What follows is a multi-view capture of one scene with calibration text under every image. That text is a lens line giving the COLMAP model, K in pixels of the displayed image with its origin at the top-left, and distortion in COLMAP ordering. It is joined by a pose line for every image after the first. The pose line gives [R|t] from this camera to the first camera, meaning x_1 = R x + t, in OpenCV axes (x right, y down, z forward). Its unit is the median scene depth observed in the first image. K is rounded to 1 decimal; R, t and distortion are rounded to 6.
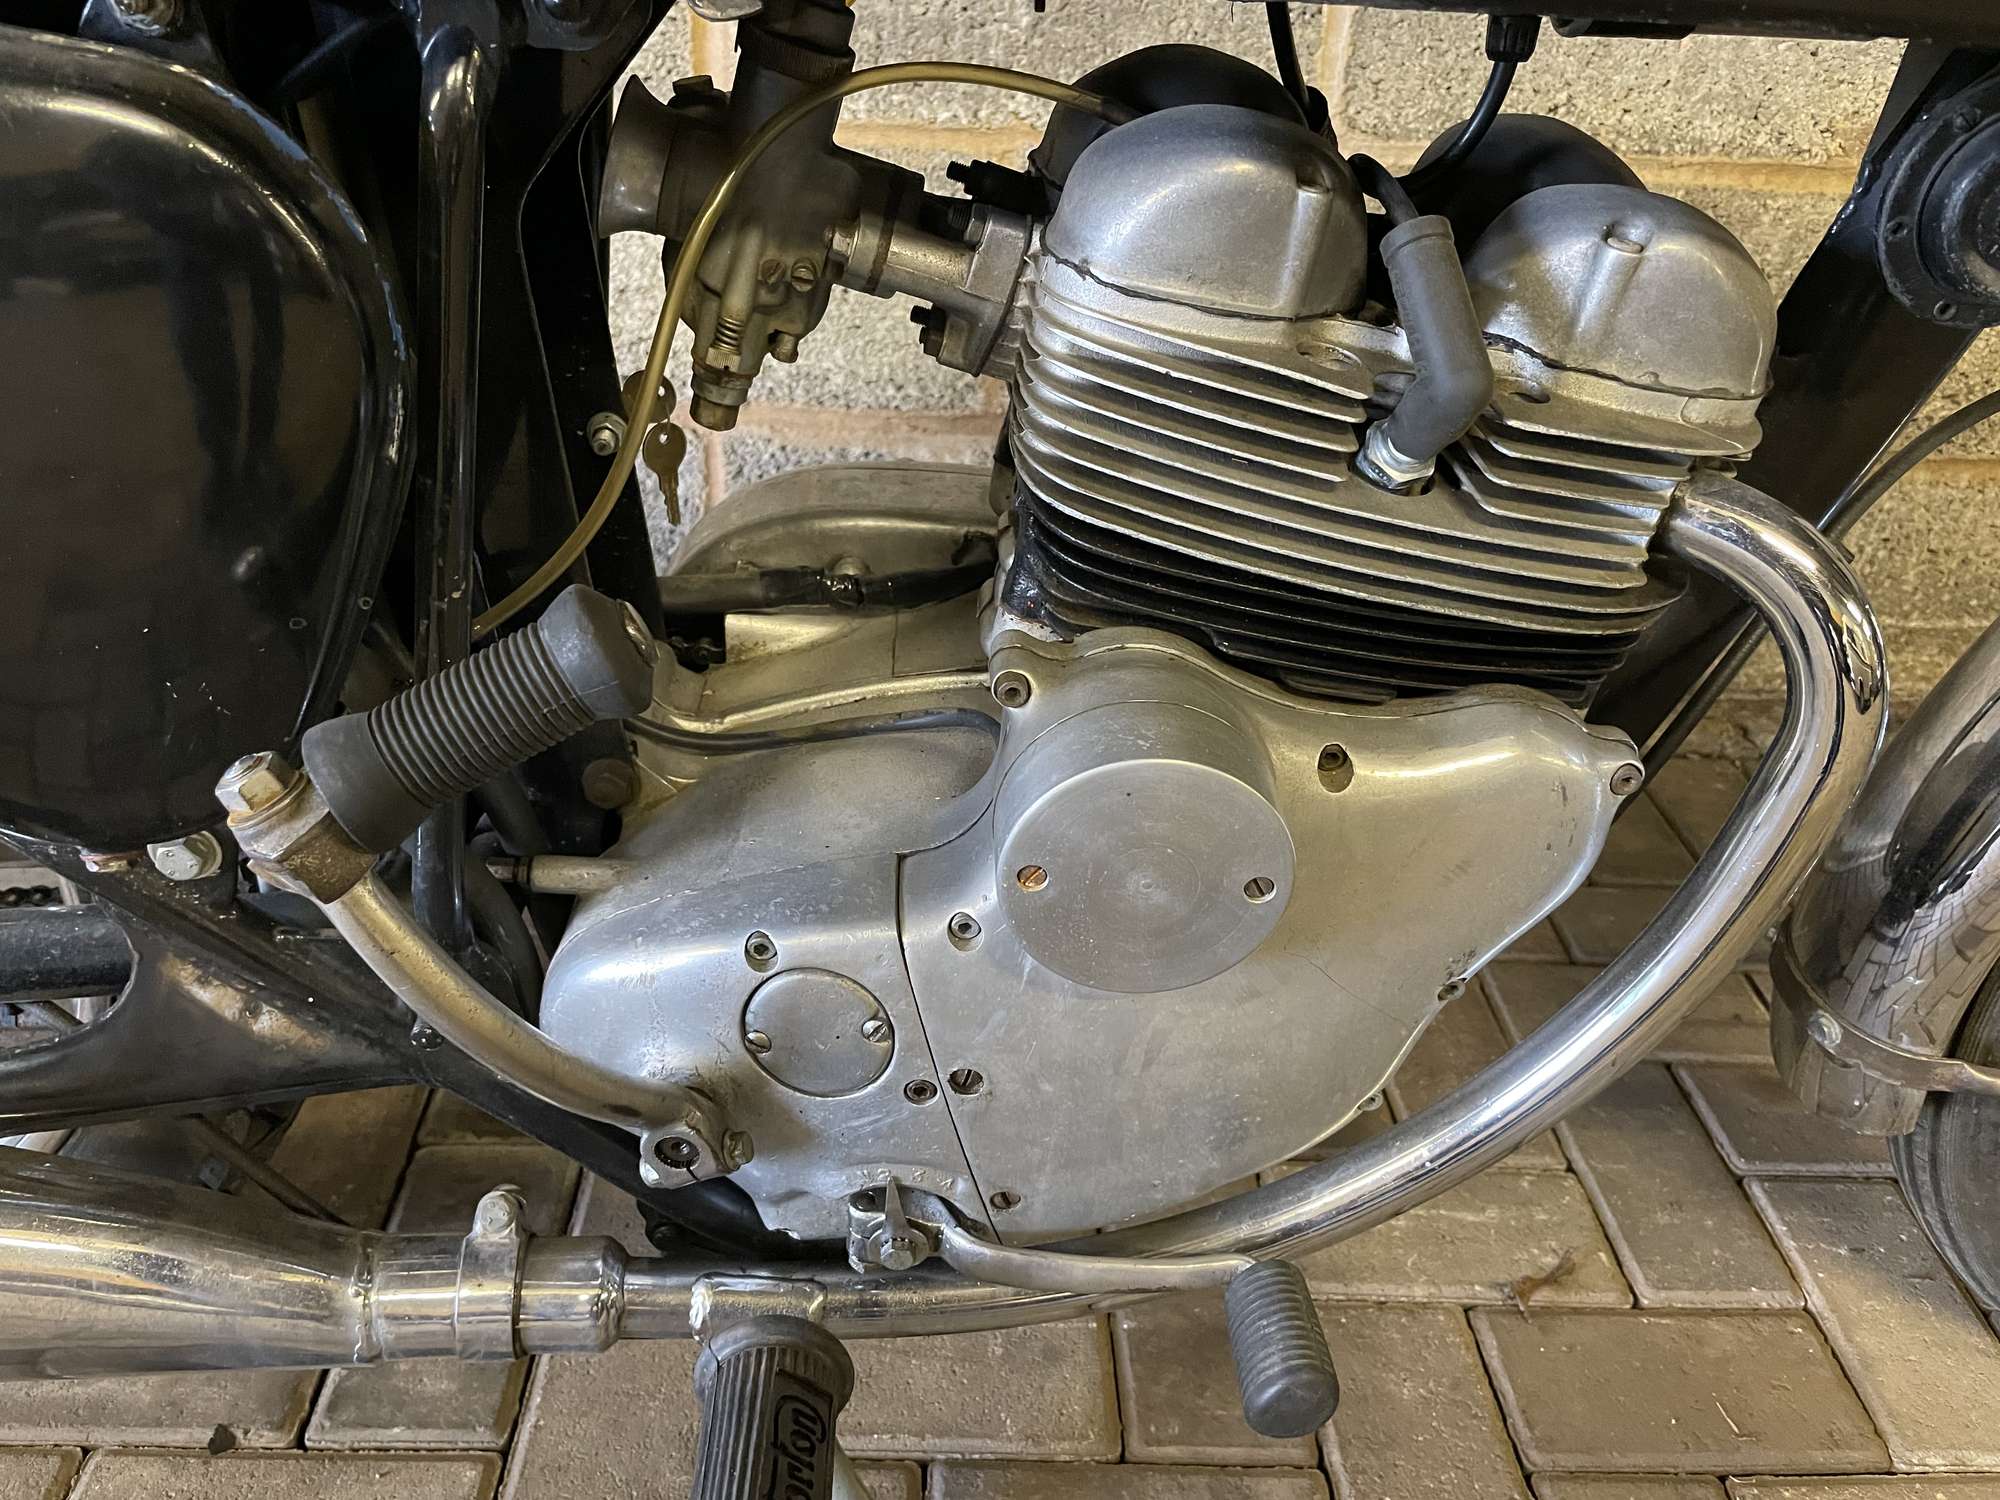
lens RADIAL K [[1532.5, 0, 981.3], [0, 1532.5, 745.3], [0, 0, 1]] dist [0.079355, -0.117615]
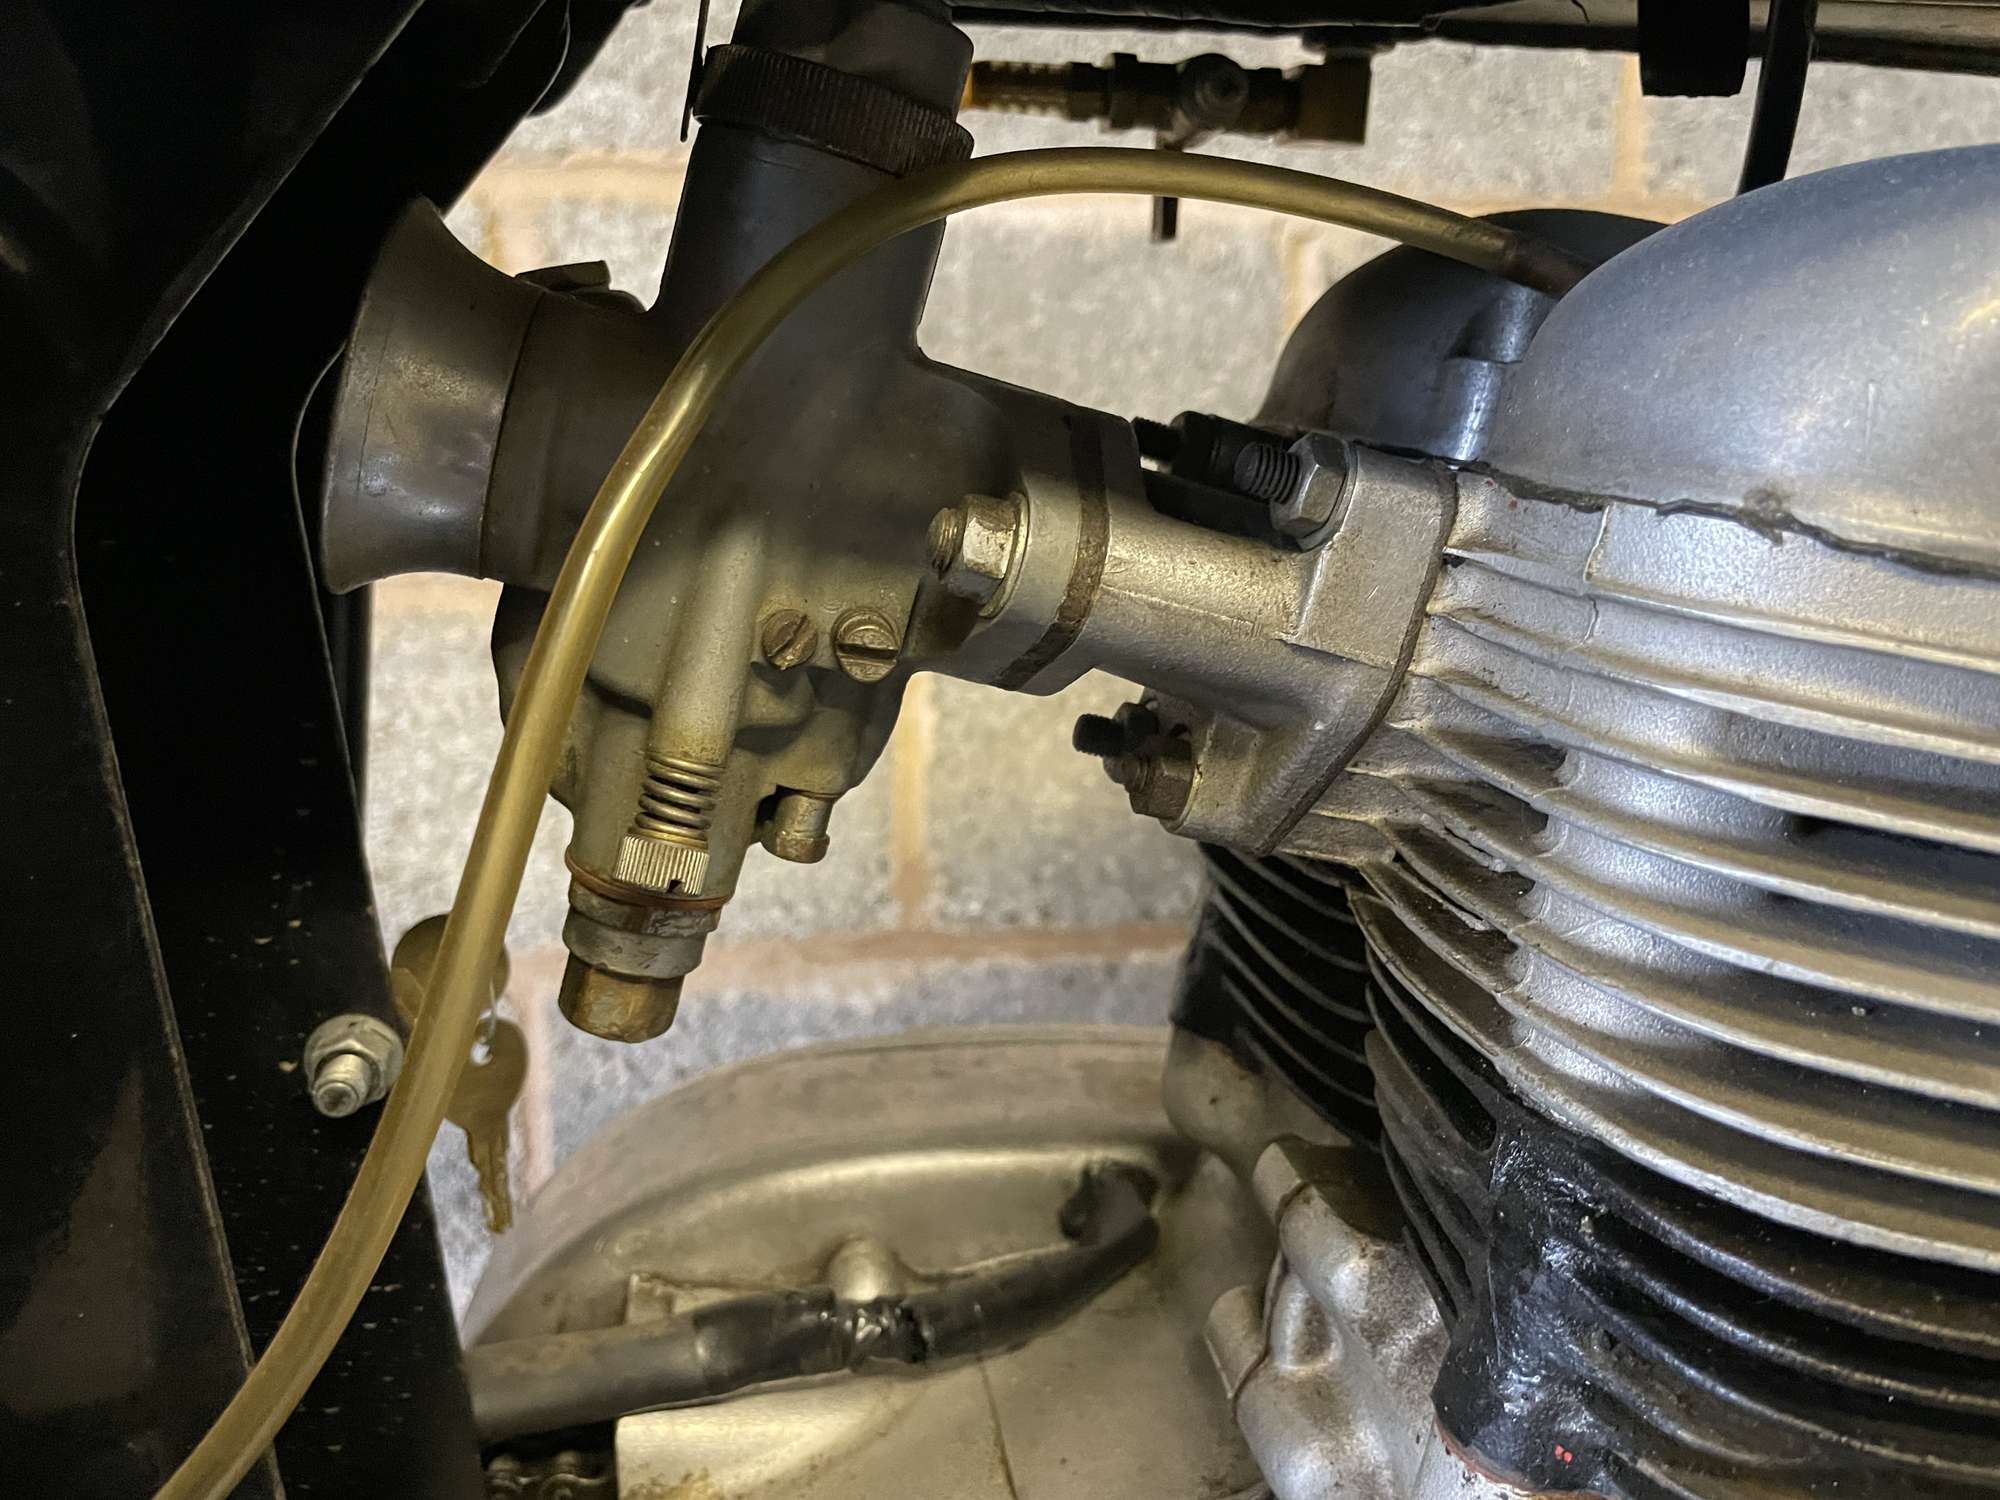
lens RADIAL K [[1532.5, 0, 998.5], [0, 1532.5, 735.8], [0, 0, 1]] dist [0.079355, -0.117615]
pose [[0.986500, -0.068048, 0.148952, -0.136763], [0.112909, 0.941446, -0.317696, -0.146151], [-0.118612, 0.330225, 0.936420, 0.607505]]
